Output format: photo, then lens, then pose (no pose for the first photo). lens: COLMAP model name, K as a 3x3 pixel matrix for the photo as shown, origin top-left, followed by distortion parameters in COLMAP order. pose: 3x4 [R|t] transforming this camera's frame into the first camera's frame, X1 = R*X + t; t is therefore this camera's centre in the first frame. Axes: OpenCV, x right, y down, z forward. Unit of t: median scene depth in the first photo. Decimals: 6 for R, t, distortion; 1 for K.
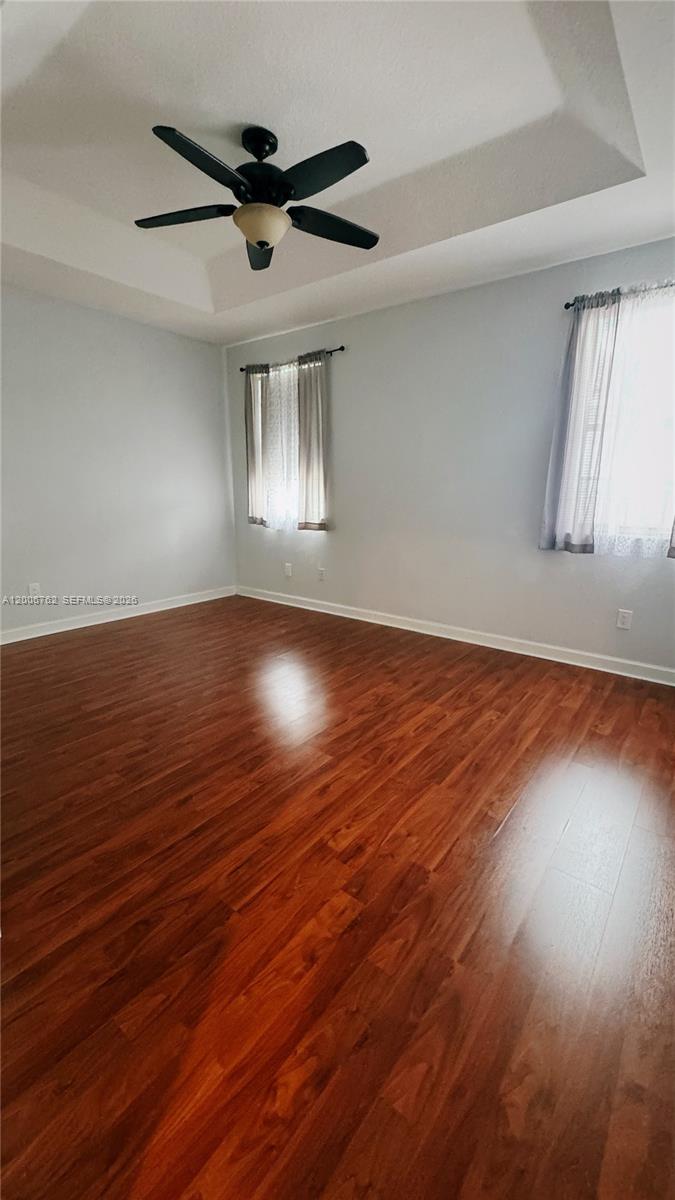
lens RADIAL K [[487.8, 0, 338.0], [0, 487.8, 599.5], [0, 0, 1]] dist [0.001672, 0.000030]
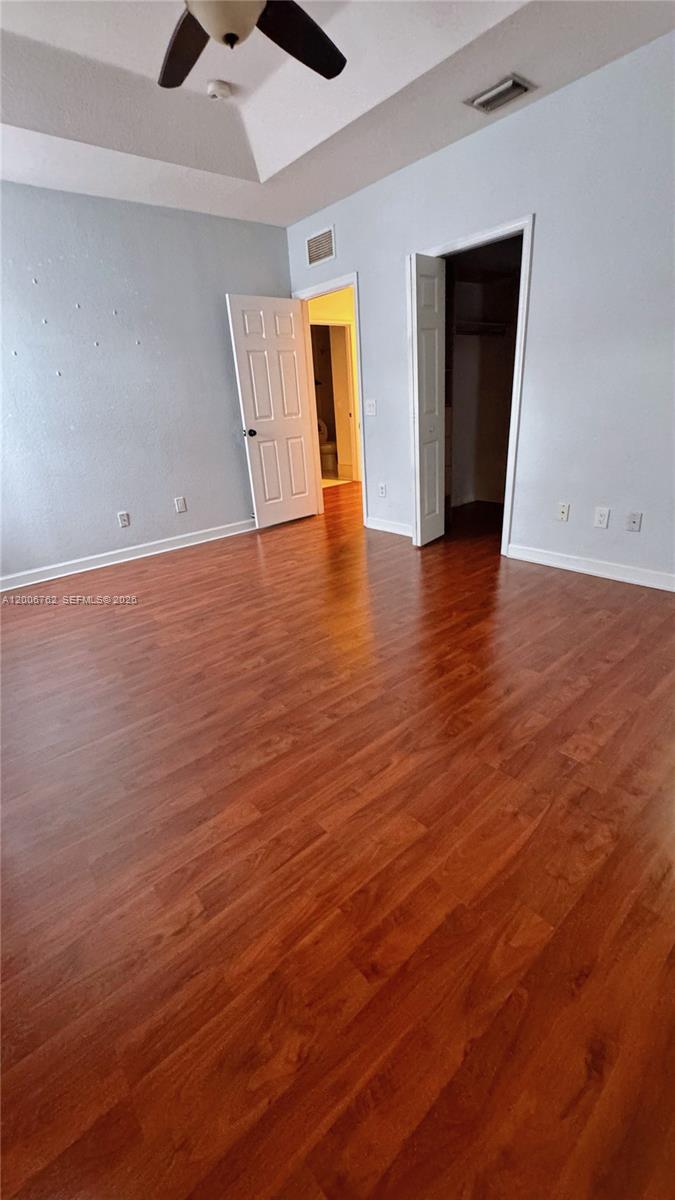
lens RADIAL K [[487.8, 0, 335.9], [0, 487.8, 599.5], [0, 0, 1]] dist [0.001672, 0.000030]
pose [[-0.978186, -0.021841, 0.206579, -0.427973], [0.104275, 0.808464, 0.579235, -0.414387], [-0.179663, 0.588141, -0.788550, 1.830098]]
